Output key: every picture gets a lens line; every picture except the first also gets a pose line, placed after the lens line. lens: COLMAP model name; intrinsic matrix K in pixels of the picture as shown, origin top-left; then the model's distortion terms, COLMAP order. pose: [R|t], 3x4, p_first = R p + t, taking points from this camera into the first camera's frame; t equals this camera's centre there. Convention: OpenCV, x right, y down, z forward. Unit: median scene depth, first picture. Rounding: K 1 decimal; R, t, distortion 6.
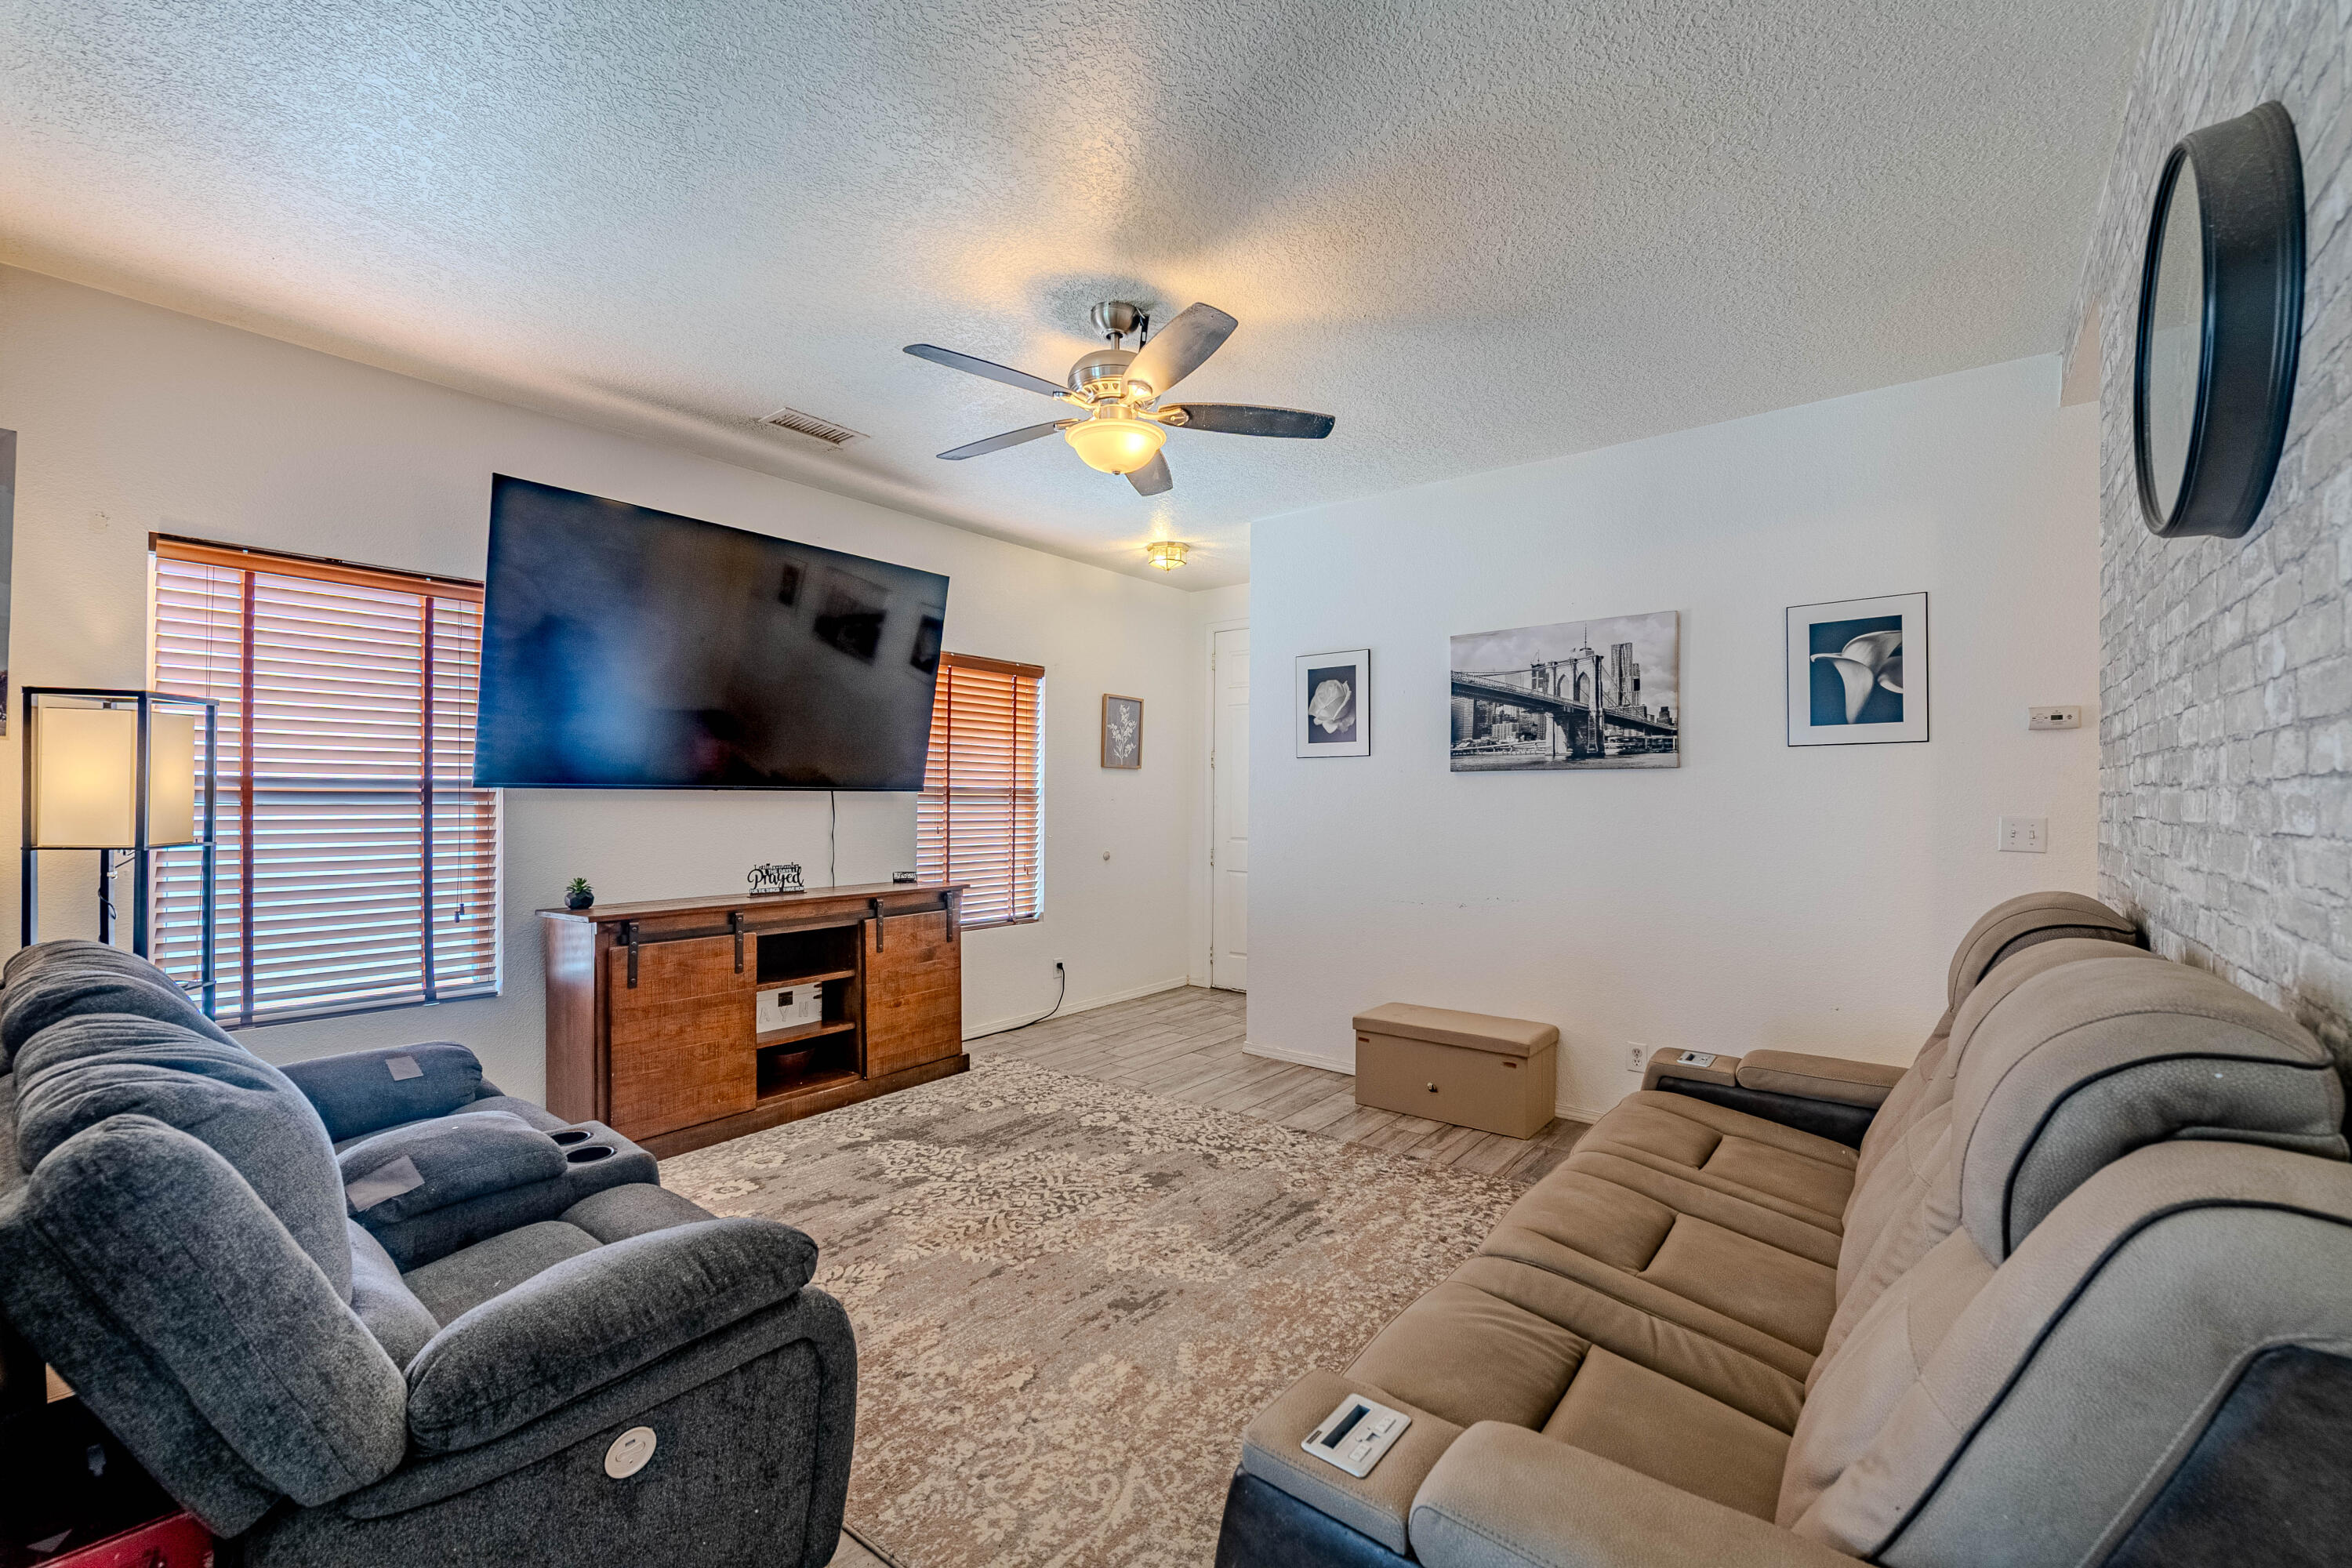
lens RADIAL K [[939.8, 0, 1194.4], [0, 939.8, 792.6], [0, 0, 1]] dist [-0.000551, -0.000137]
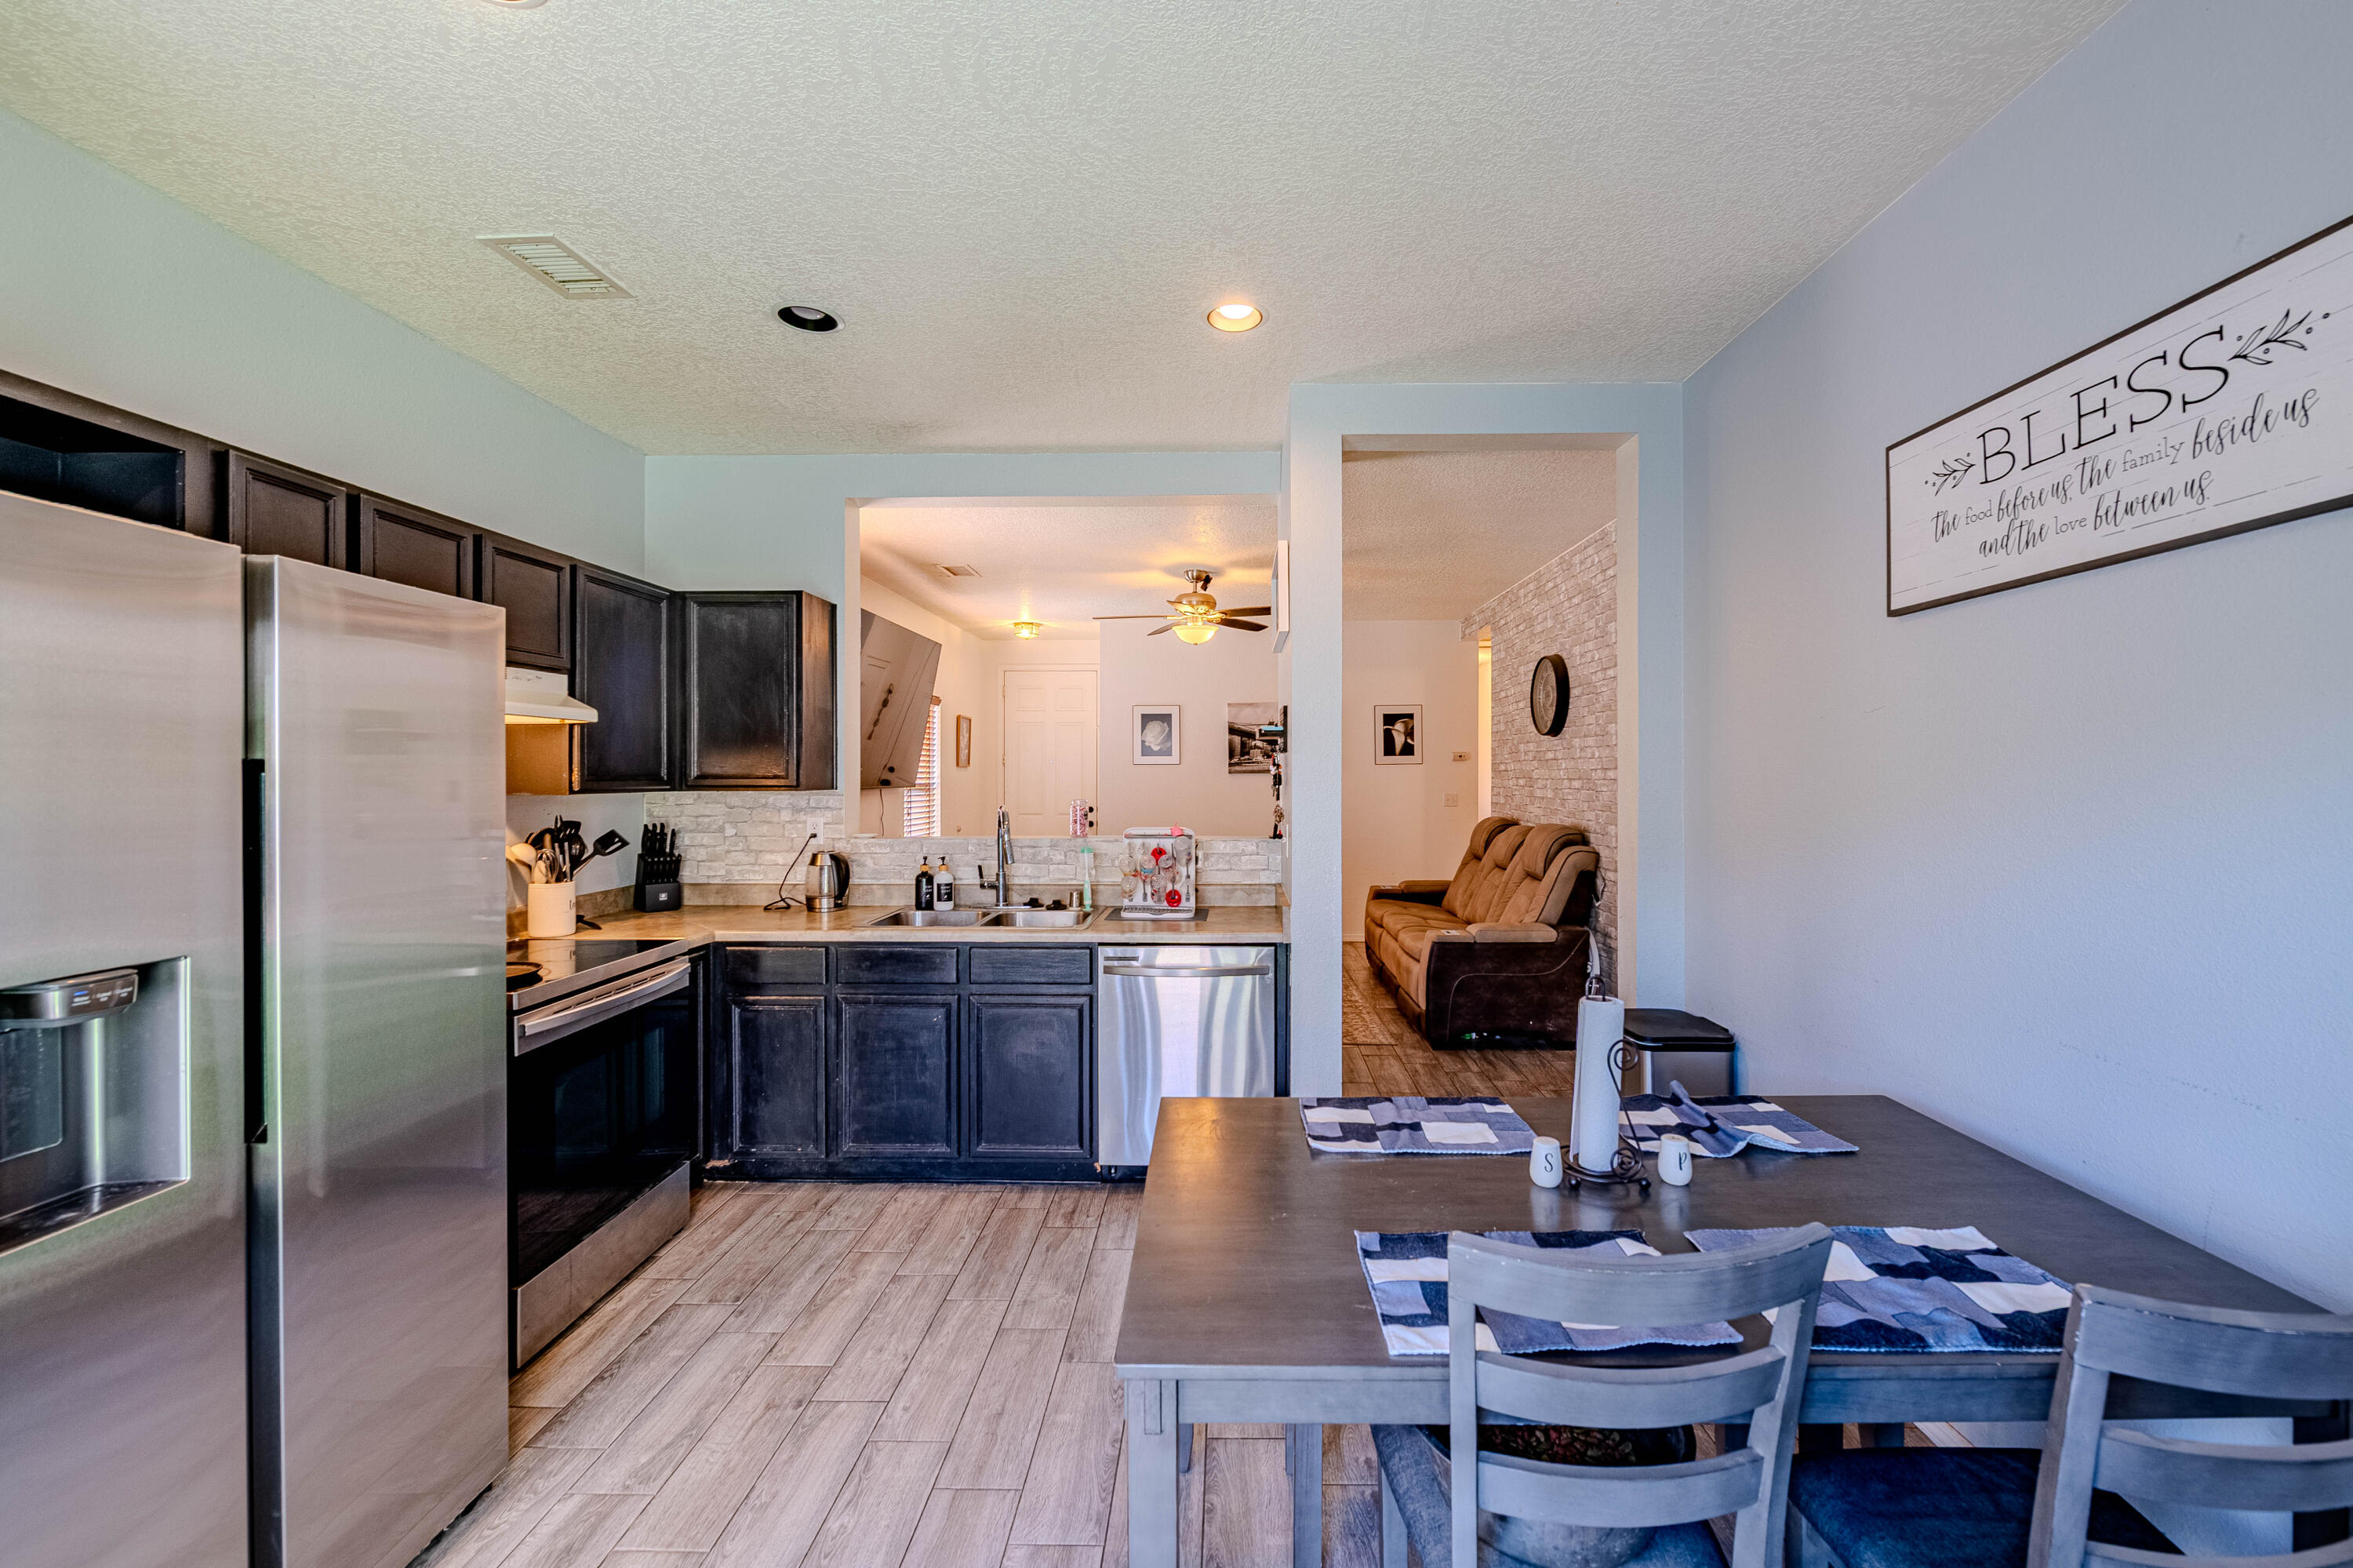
lens RADIAL K [[972.4, 0, 1201.4], [0, 972.4, 750.7], [0, 0, 1]] dist [0.001006, -0.000067]
pose [[0.783943, 0.004987, 0.620813, -1.032747], [0.003502, 0.999916, -0.012454, -0.045270], [-0.620823, 0.011937, 0.783859, -0.545018]]
